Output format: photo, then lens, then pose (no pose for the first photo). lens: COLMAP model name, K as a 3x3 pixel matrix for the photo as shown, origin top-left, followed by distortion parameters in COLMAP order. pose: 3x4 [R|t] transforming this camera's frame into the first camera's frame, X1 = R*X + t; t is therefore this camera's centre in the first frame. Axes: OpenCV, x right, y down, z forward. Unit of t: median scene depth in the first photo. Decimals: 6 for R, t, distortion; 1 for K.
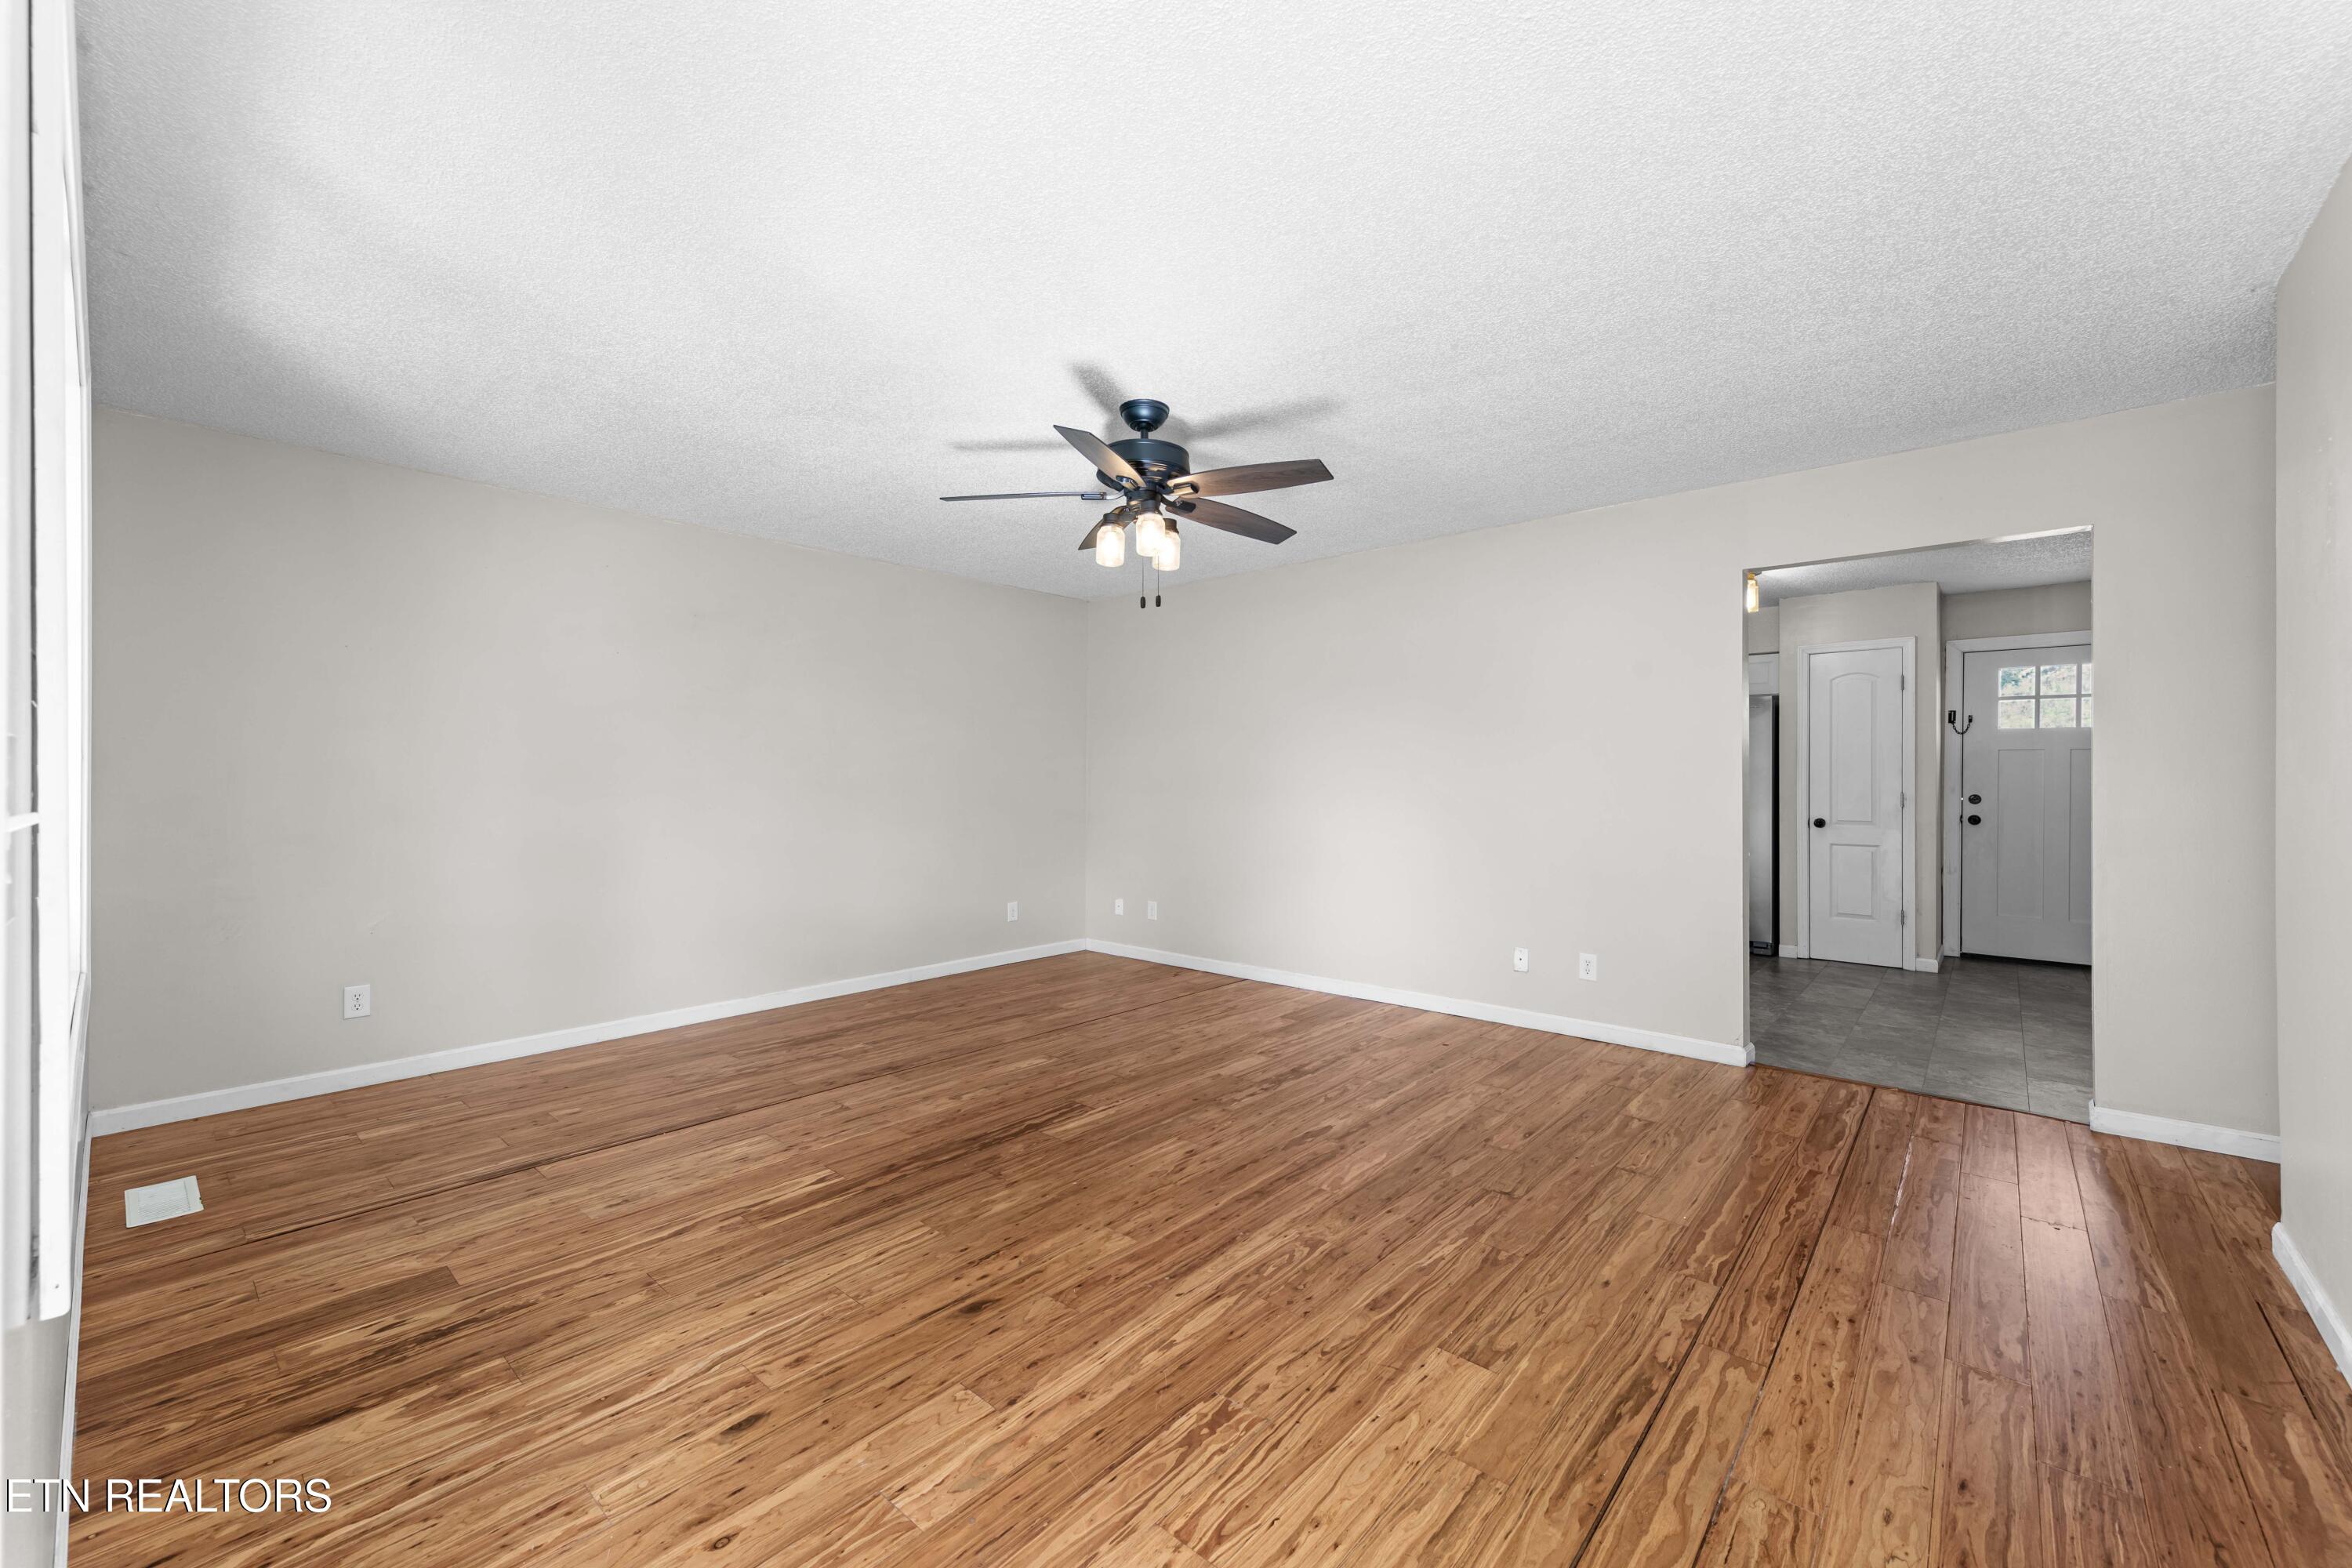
lens RADIAL K [[930.9, 0, 1176.0], [0, 930.9, 784.0], [0, 0, 1]] dist [0.009102, -0.000016]
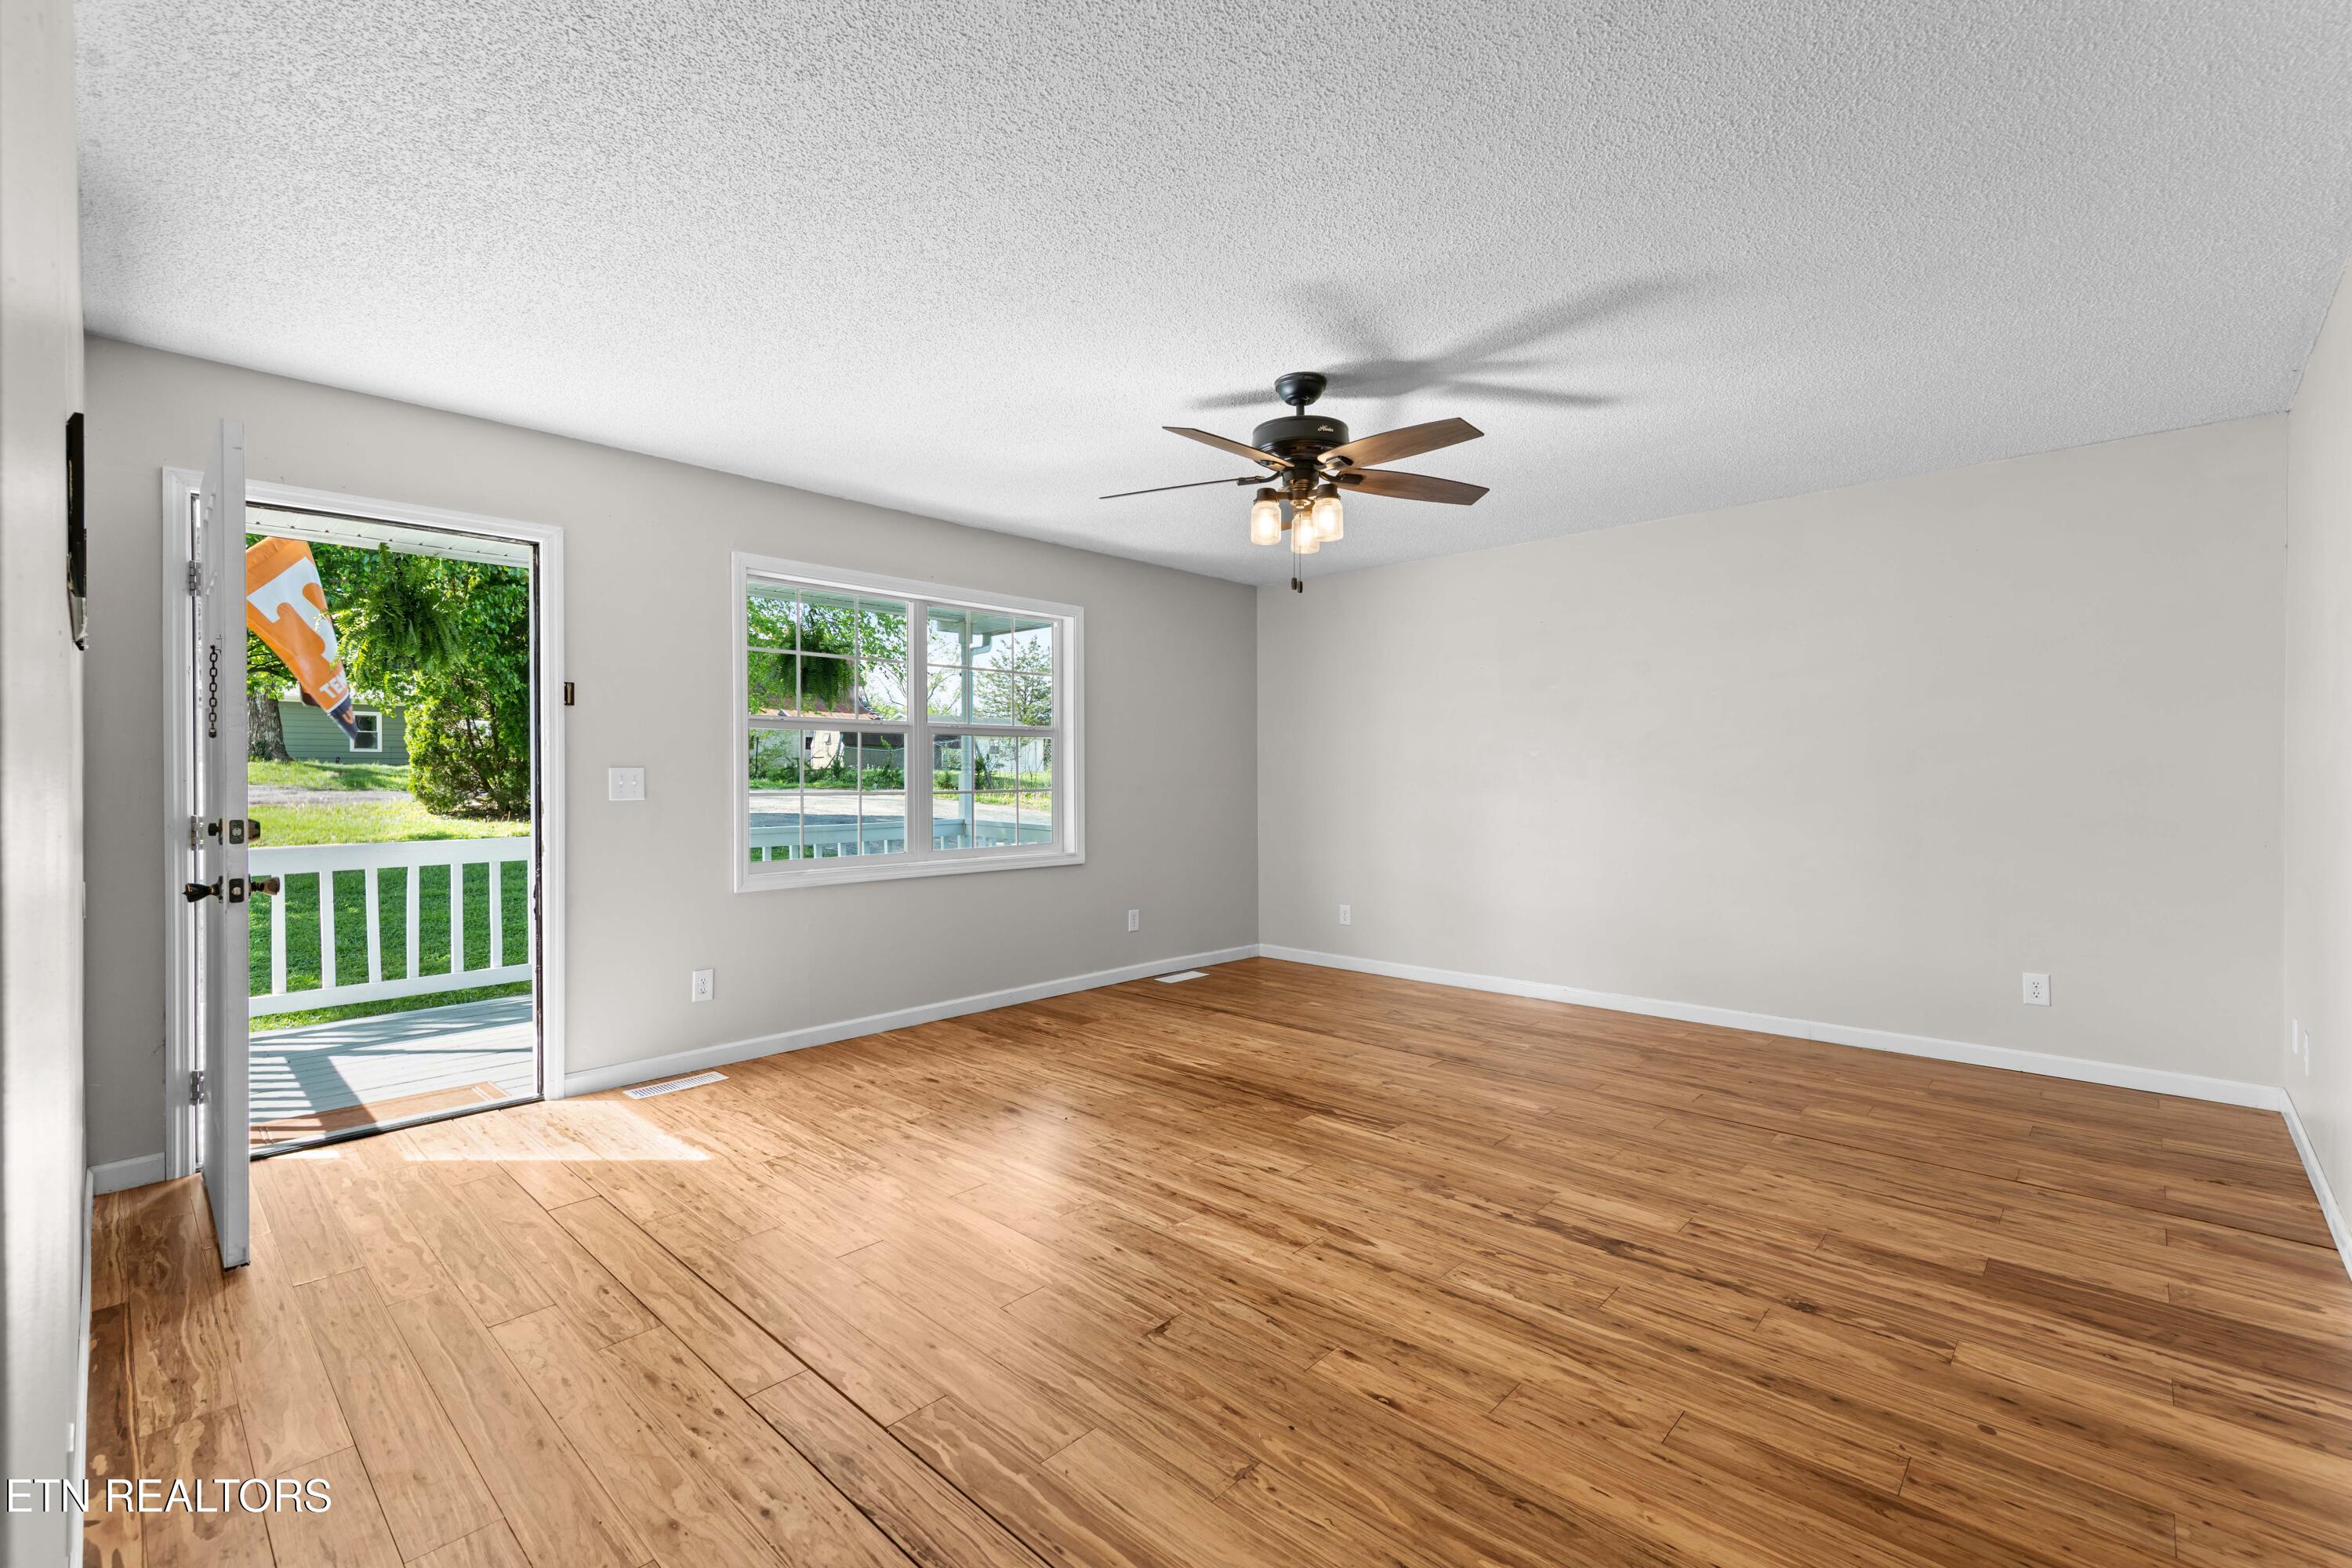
lens RADIAL K [[1013.3, 0, 1163.1], [0, 1013.3, 777.8], [0, 0, 1]] dist [0.008871, 0.000328]
pose [[-0.039809, 0.000482, -0.999207, 1.106552], [-0.002202, 0.999997, 0.000571, -0.000256], [0.999205, 0.002223, -0.039808, 0.987944]]
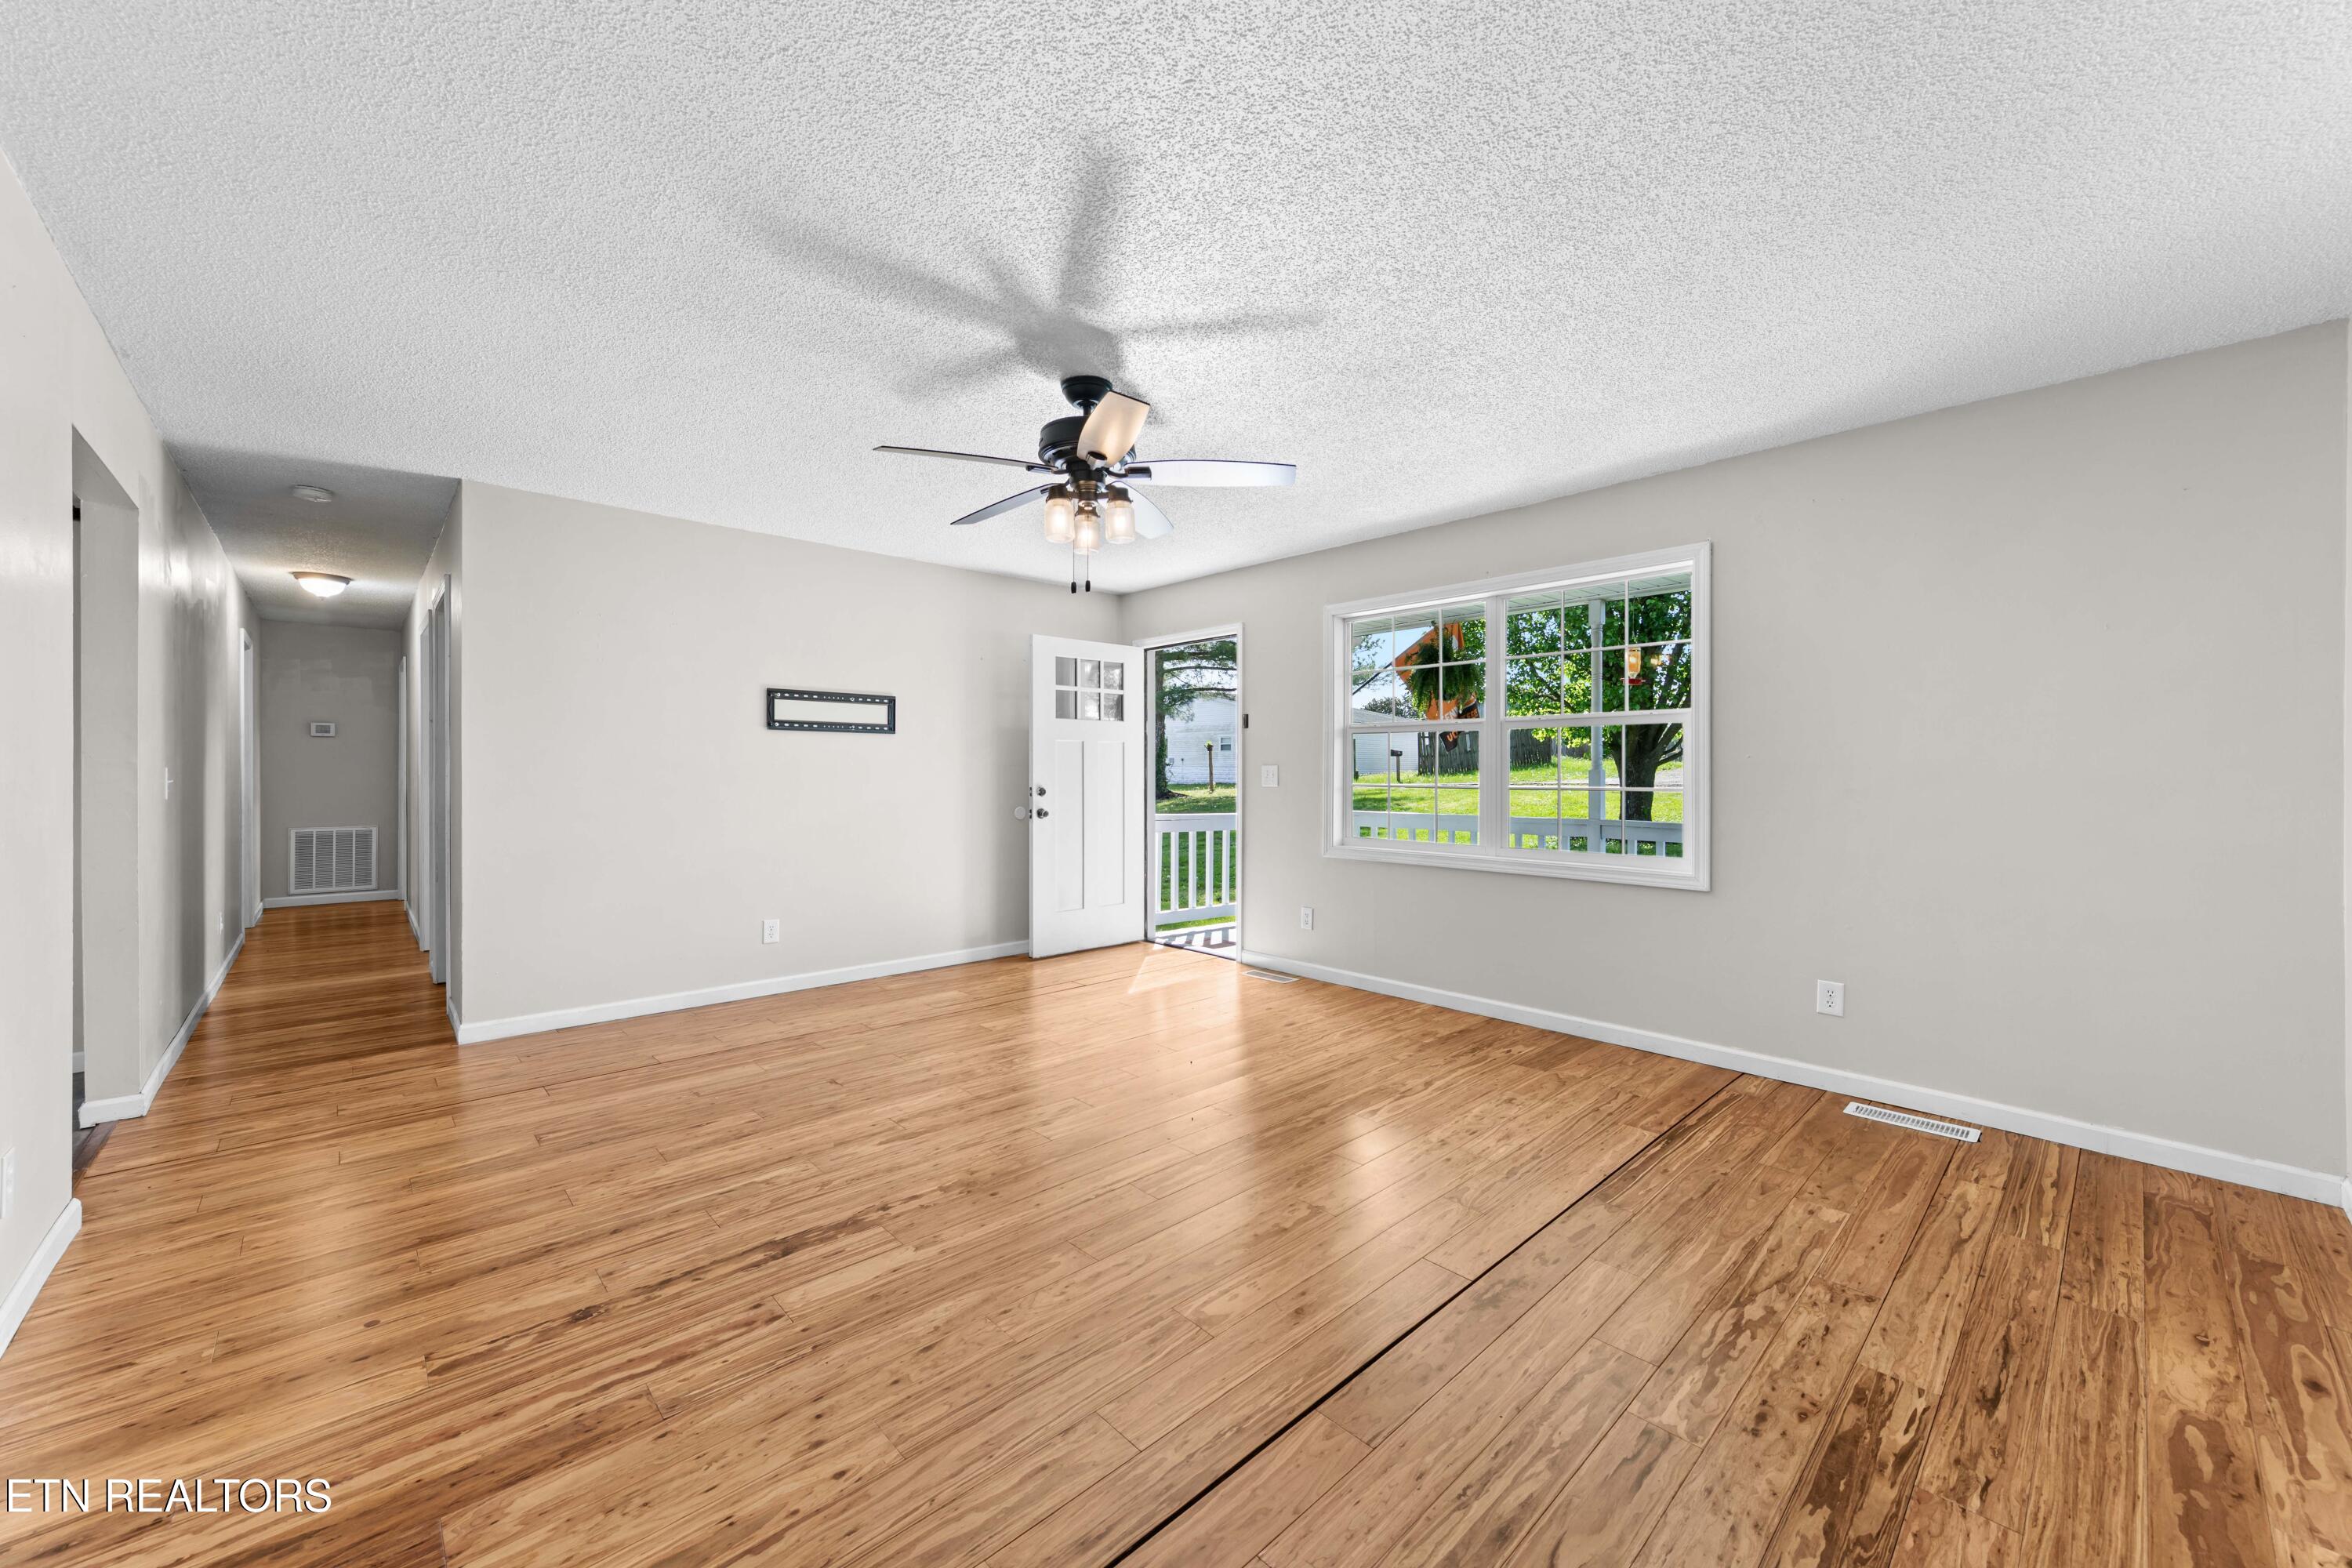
lens RADIAL K [[893.7, 0, 1175.1], [0, 893.7, 770.6], [0, 0, 1]] dist [0.008076, -0.000091]
pose [[-0.994981, -0.003147, 0.100012, -0.242739], [-0.002707, 0.999986, 0.004540, -0.007566], [-0.100025, 0.004247, -0.994976, 2.108531]]
